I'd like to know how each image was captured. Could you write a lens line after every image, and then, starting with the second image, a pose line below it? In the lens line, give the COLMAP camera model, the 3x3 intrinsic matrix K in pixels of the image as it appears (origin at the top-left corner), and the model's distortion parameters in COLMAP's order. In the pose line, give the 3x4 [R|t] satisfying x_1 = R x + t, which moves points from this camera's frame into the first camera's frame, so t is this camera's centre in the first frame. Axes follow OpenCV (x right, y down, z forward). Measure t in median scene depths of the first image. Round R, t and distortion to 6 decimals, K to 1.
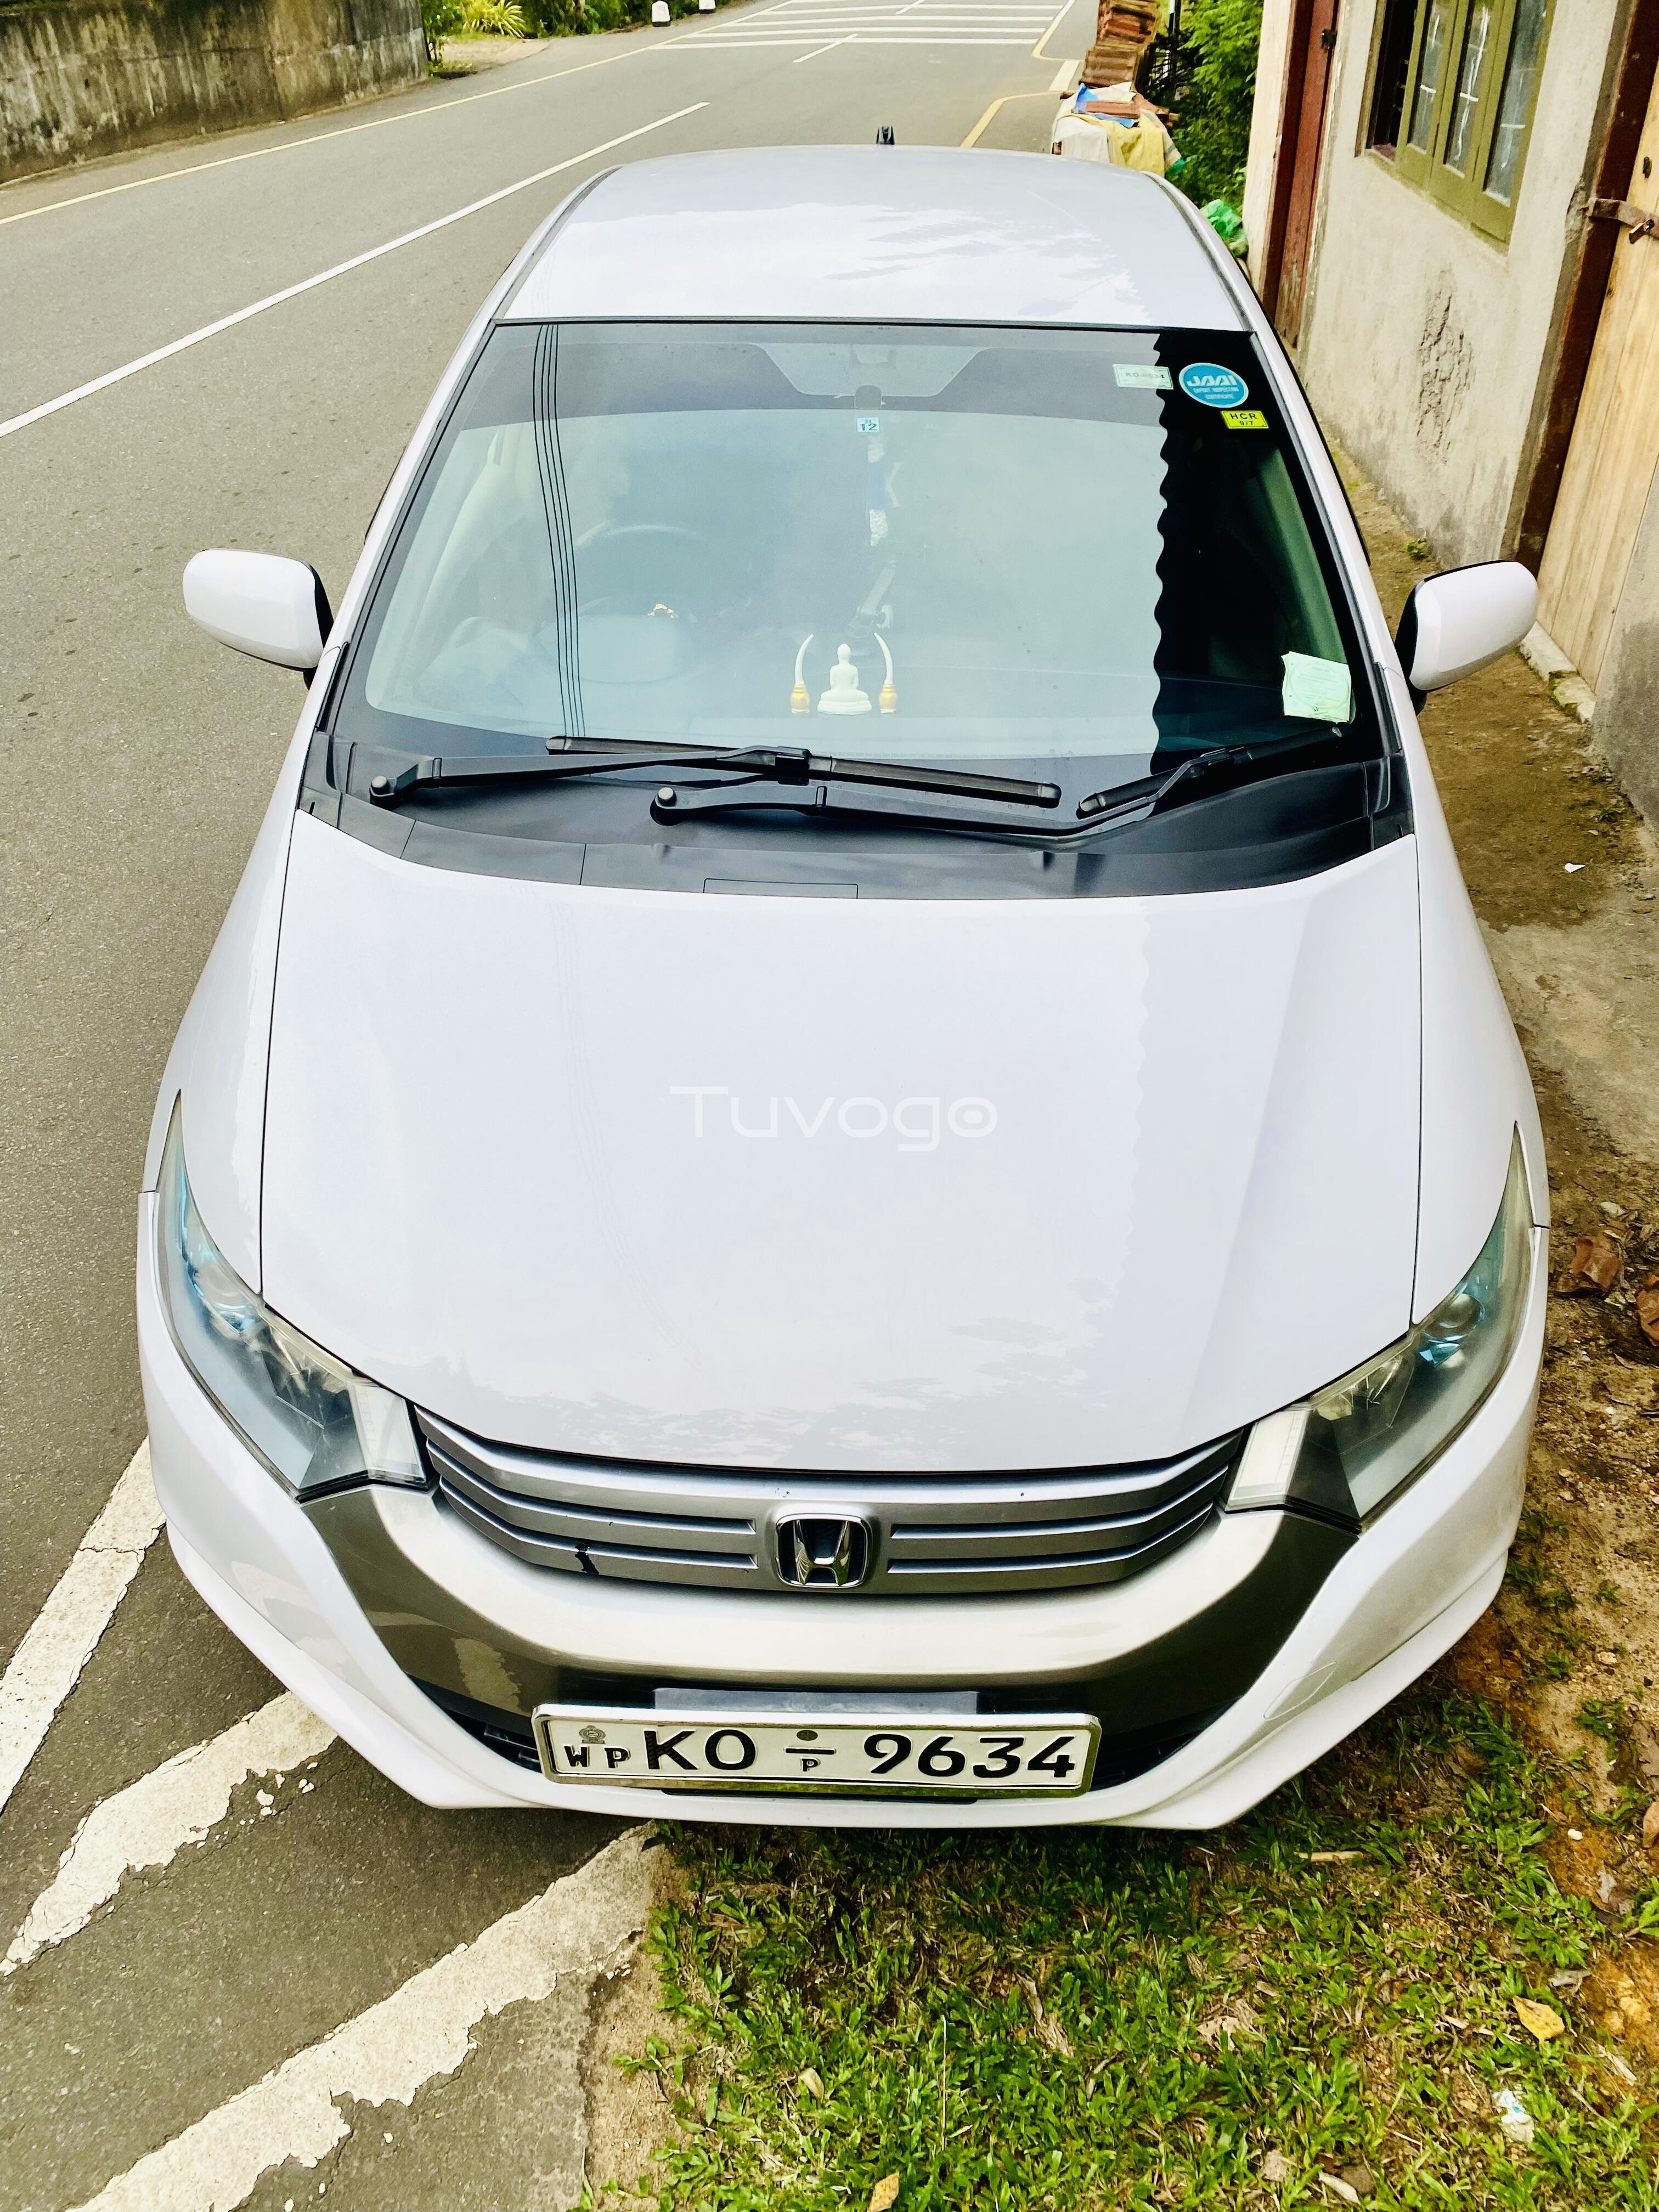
lens RADIAL K [[1660.7, 0, 844.3], [0, 1660.7, 1112.4], [0, 0, 1]] dist [0.013196, -0.012380]
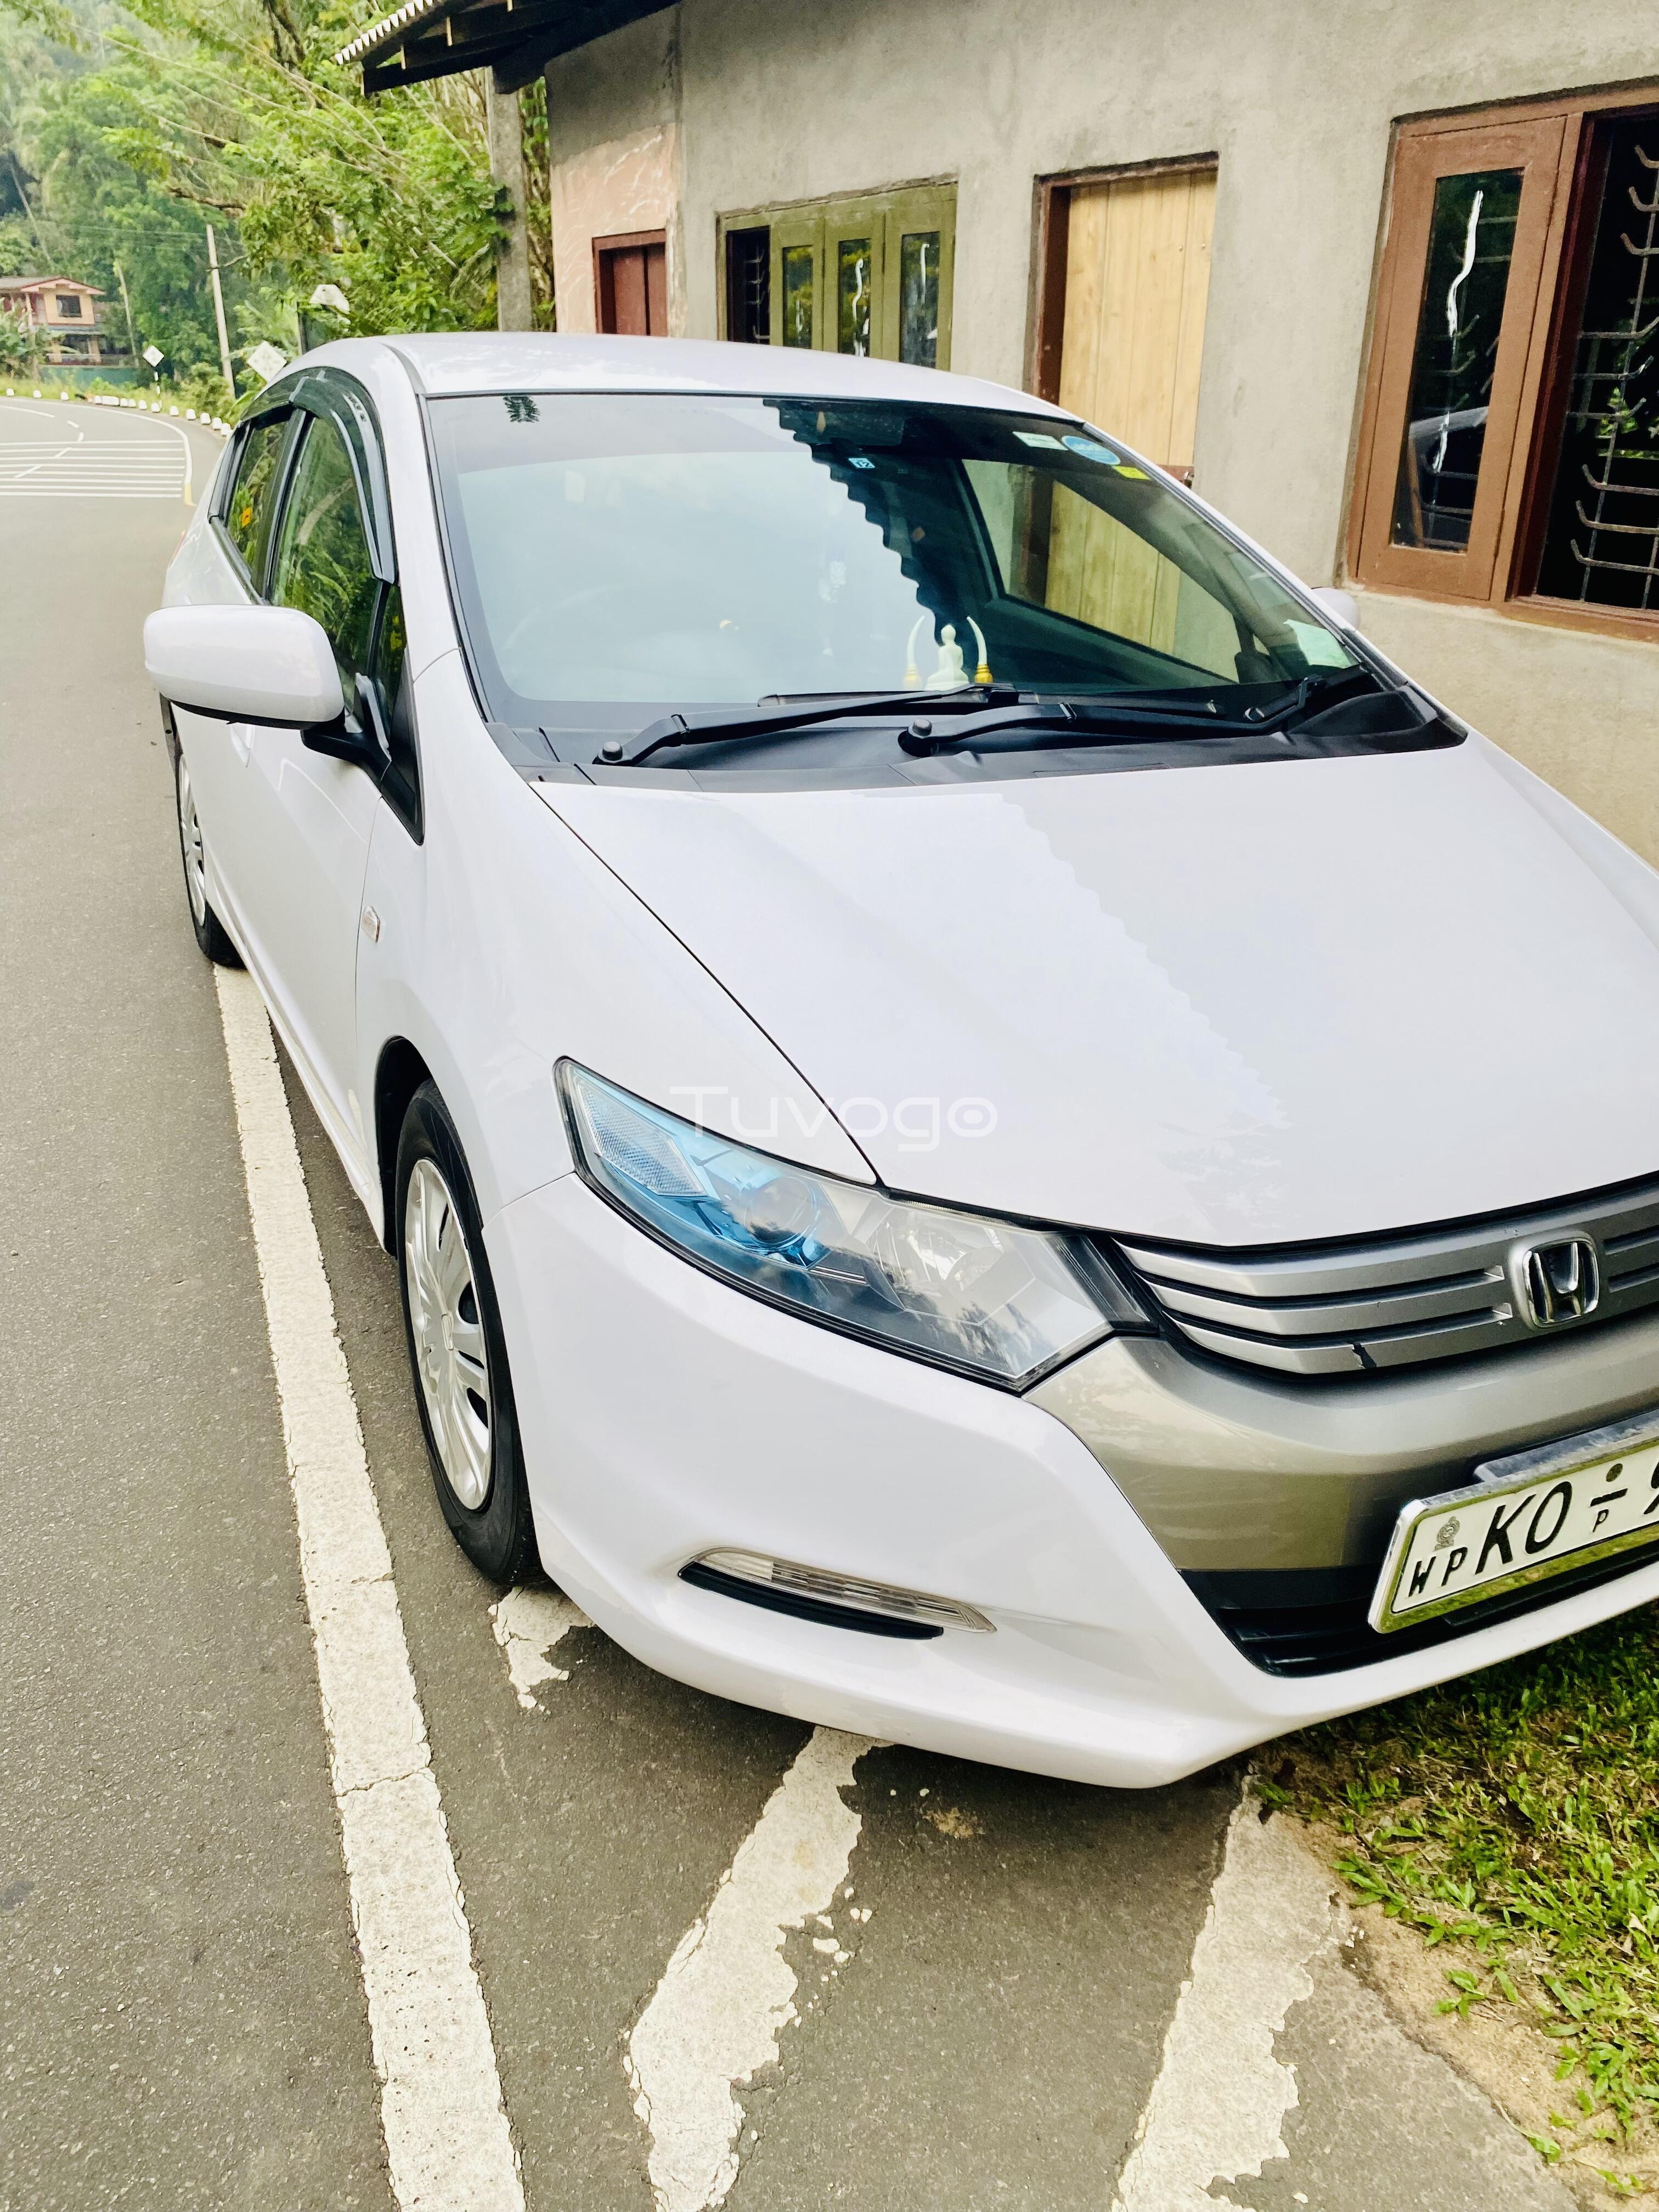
lens RADIAL K [[1666.8, 0, 829.5], [0, 1666.8, 1106.0], [0, 0, 1]] dist [0.013799, -0.004235]
pose [[0.886913, -0.153699, 0.435616, -0.669780], [0.251990, 0.951332, -0.177391, 0.196631], [-0.387151, 0.267102, 0.882480, 0.238453]]
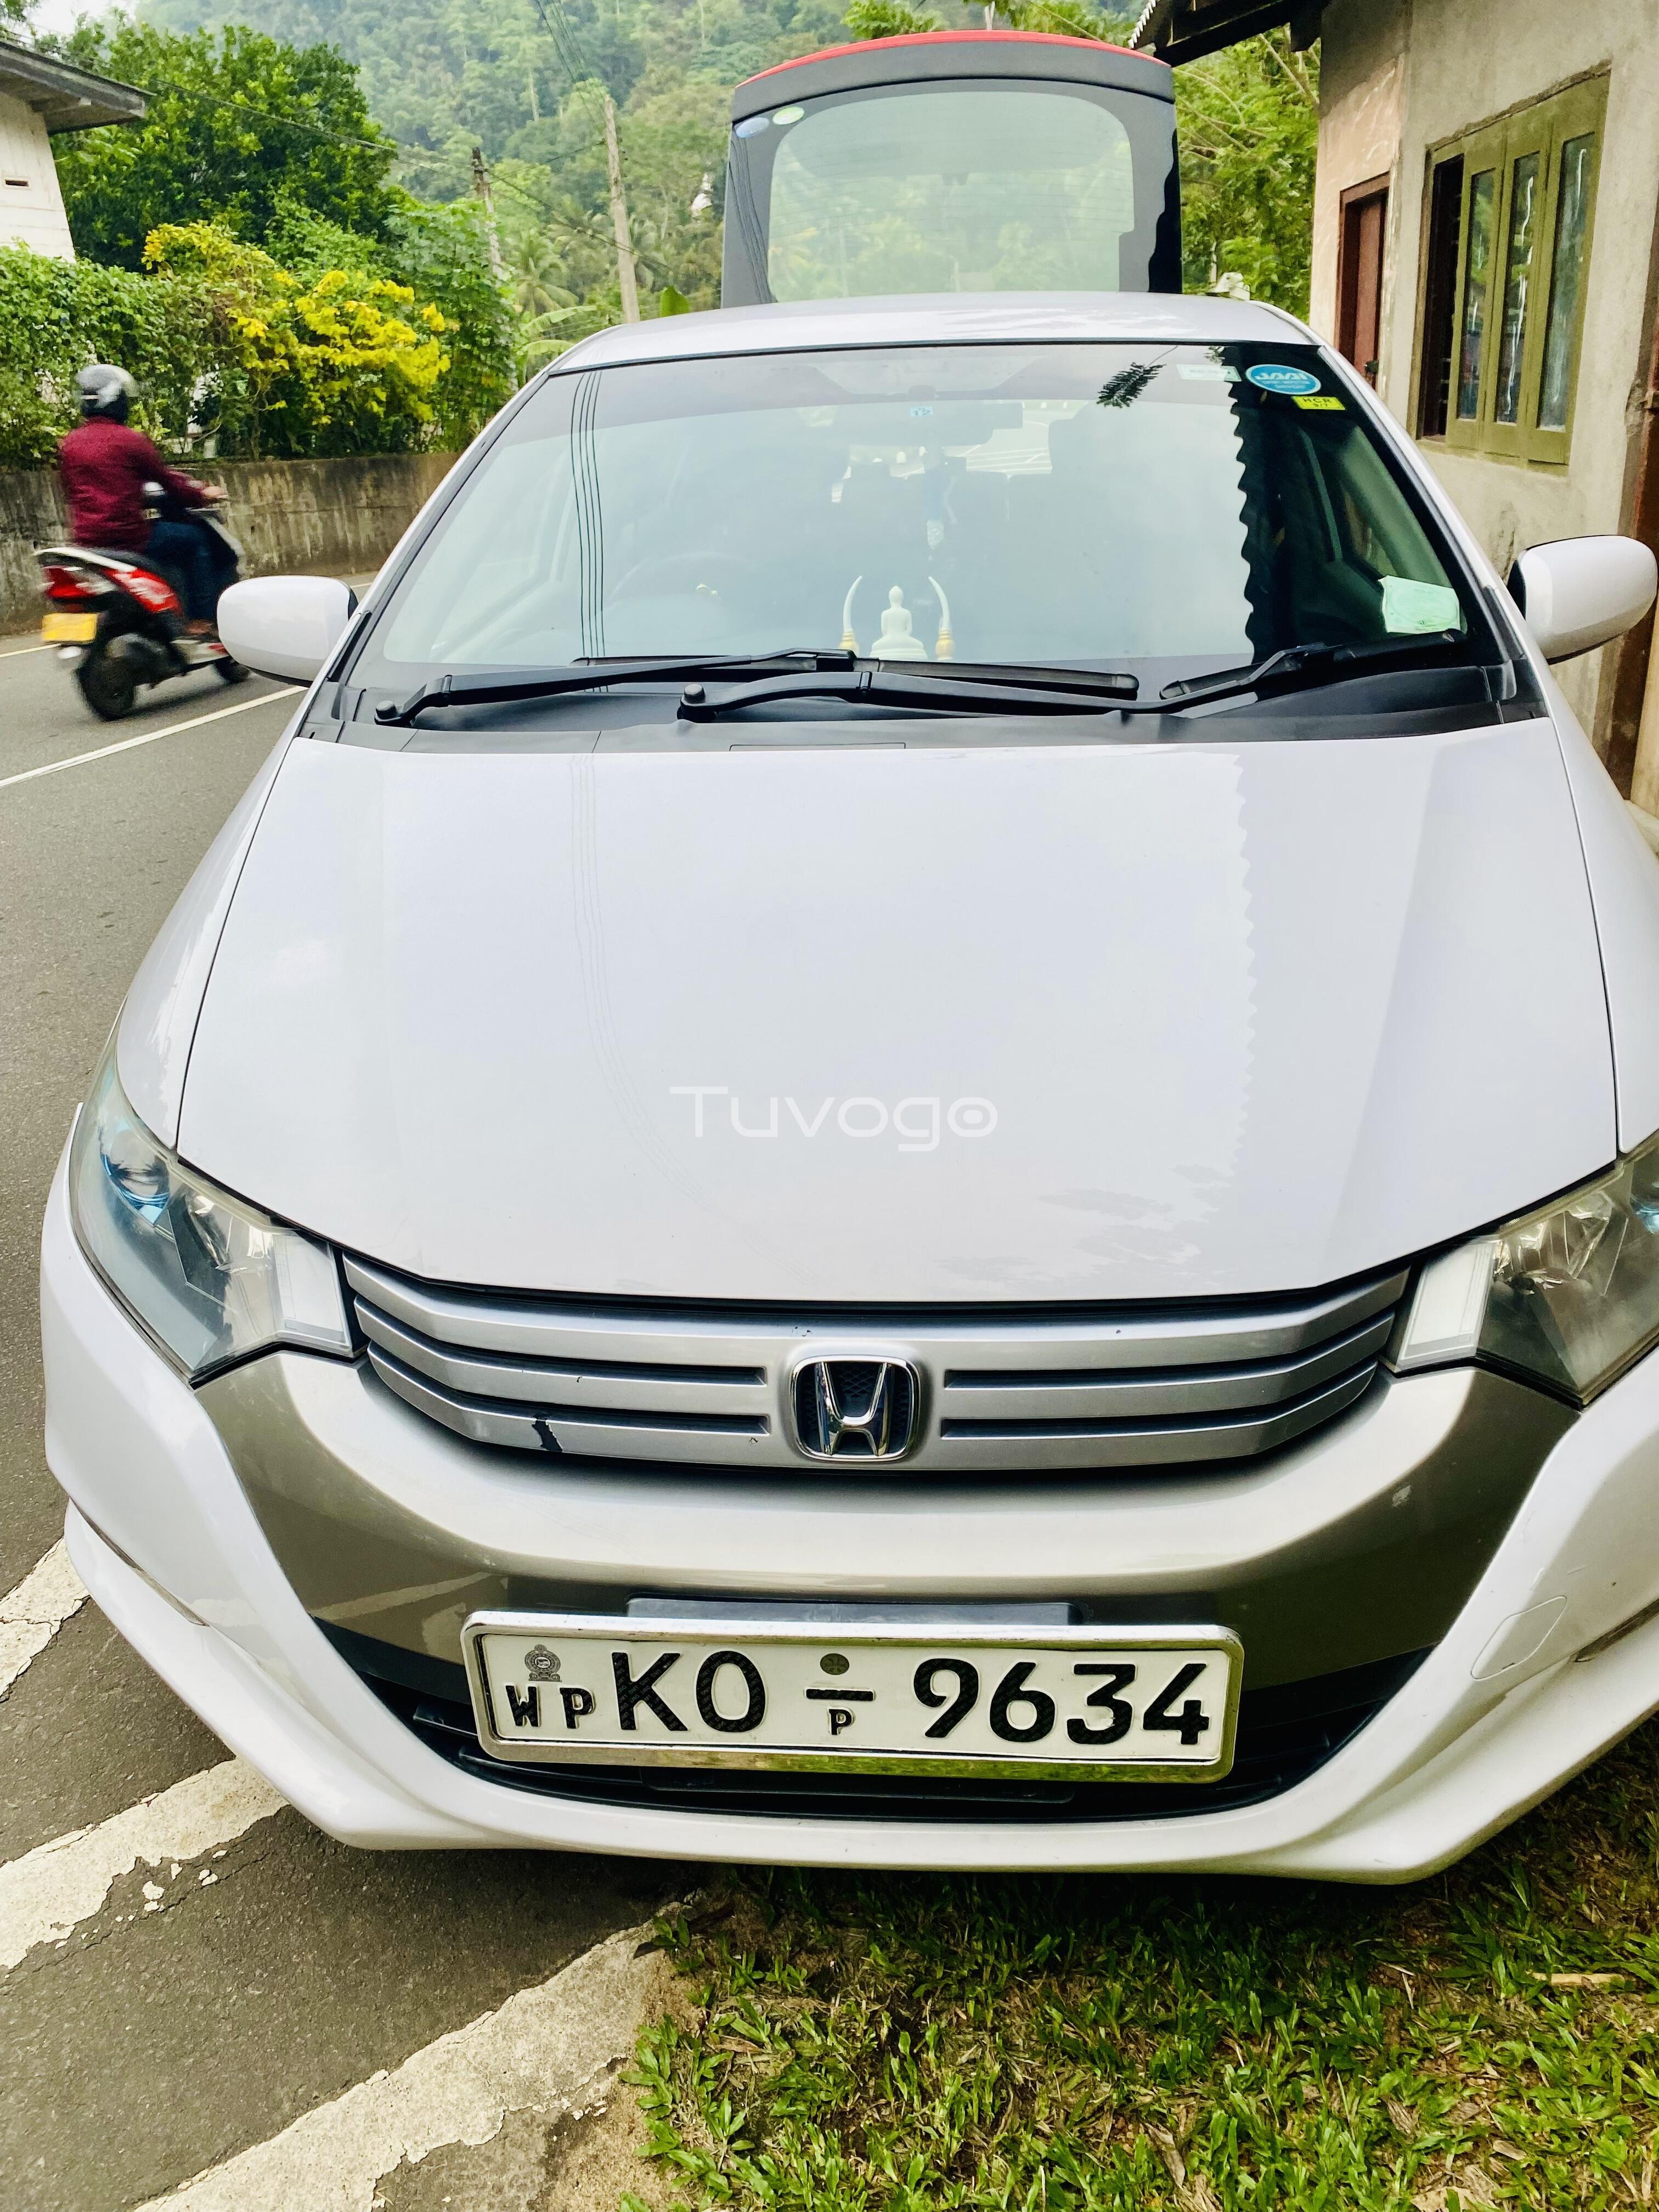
lens RADIAL K [[1660.7, 0, 844.3], [0, 1660.7, 1112.4], [0, 0, 1]] dist [0.013196, -0.012380]
pose [[0.998201, -0.017181, -0.057443, 0.023380], [0.003366, 0.972613, -0.232405, 0.260603], [0.059862, 0.231793, 0.970921, 0.202060]]
